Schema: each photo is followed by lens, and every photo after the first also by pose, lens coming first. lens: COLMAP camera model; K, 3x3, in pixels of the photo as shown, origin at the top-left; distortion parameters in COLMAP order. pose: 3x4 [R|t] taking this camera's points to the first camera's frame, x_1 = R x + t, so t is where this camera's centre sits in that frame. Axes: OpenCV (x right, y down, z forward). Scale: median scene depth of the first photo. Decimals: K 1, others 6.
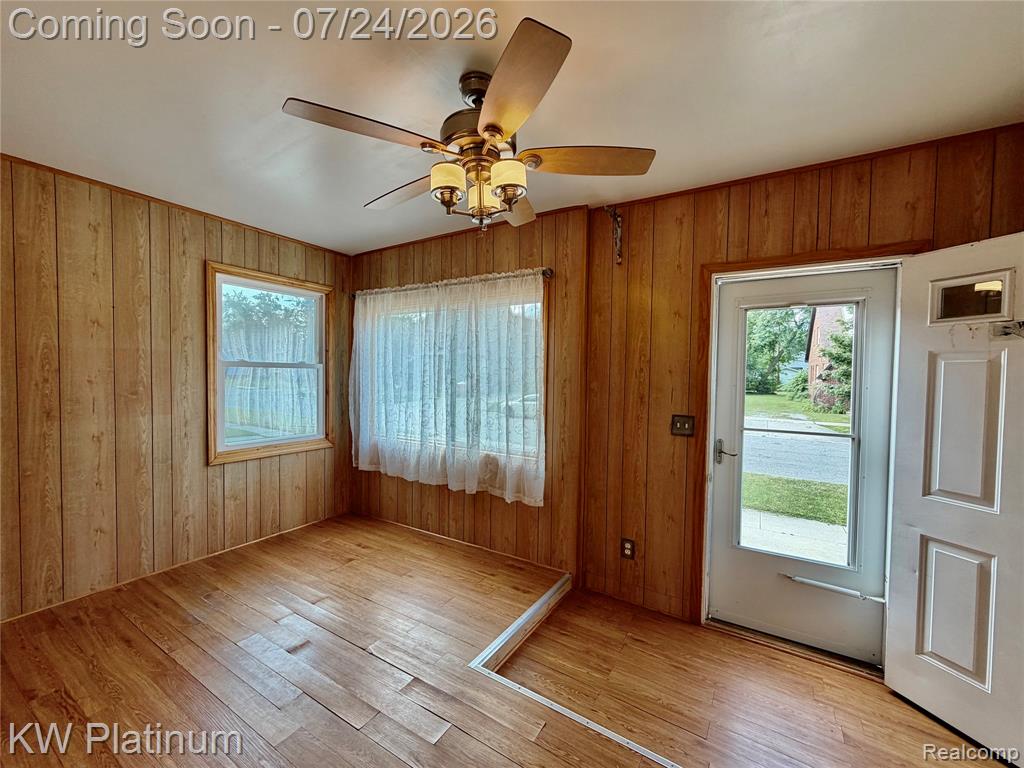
lens RADIAL K [[407.2, 0, 511.6], [0, 407.2, 383.5], [0, 0, 1]] dist [0.000890, 0.000218]
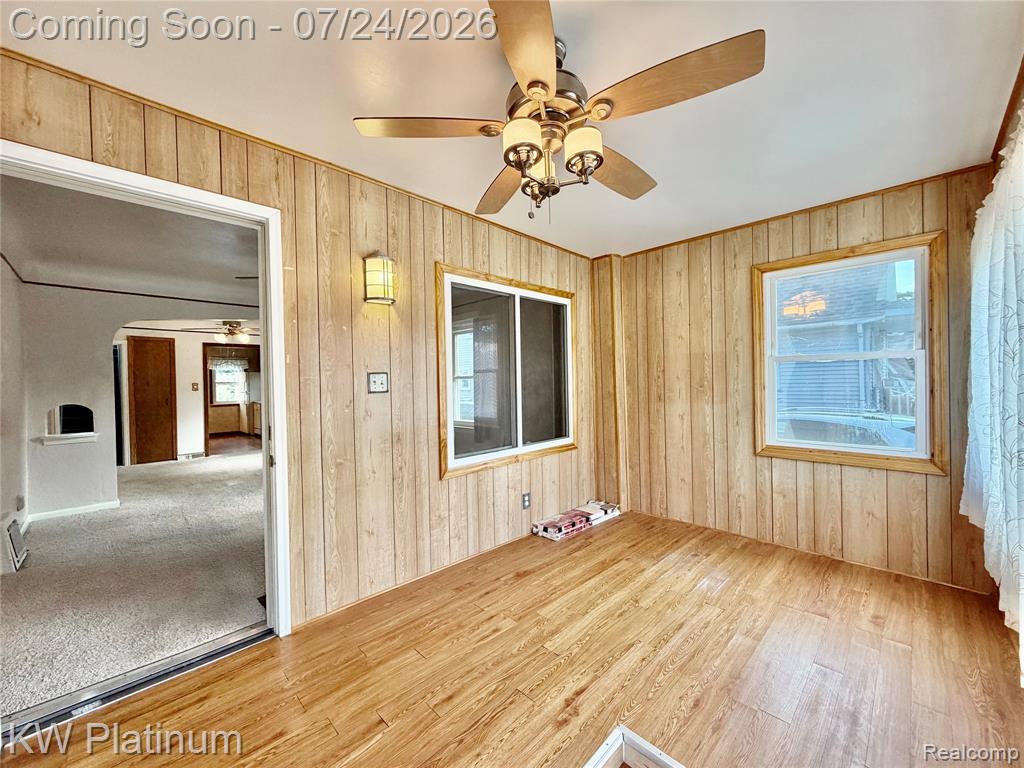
lens RADIAL K [[407.2, 0, 508.5], [0, 407.2, 382.8], [0, 0, 1]] dist [0.000890, 0.000218]
pose [[-0.227807, -0.004916, -0.973694, 0.511171], [-0.008470, 0.999959, -0.003067, 0.022554], [0.973670, 0.007548, -0.227839, 0.685085]]
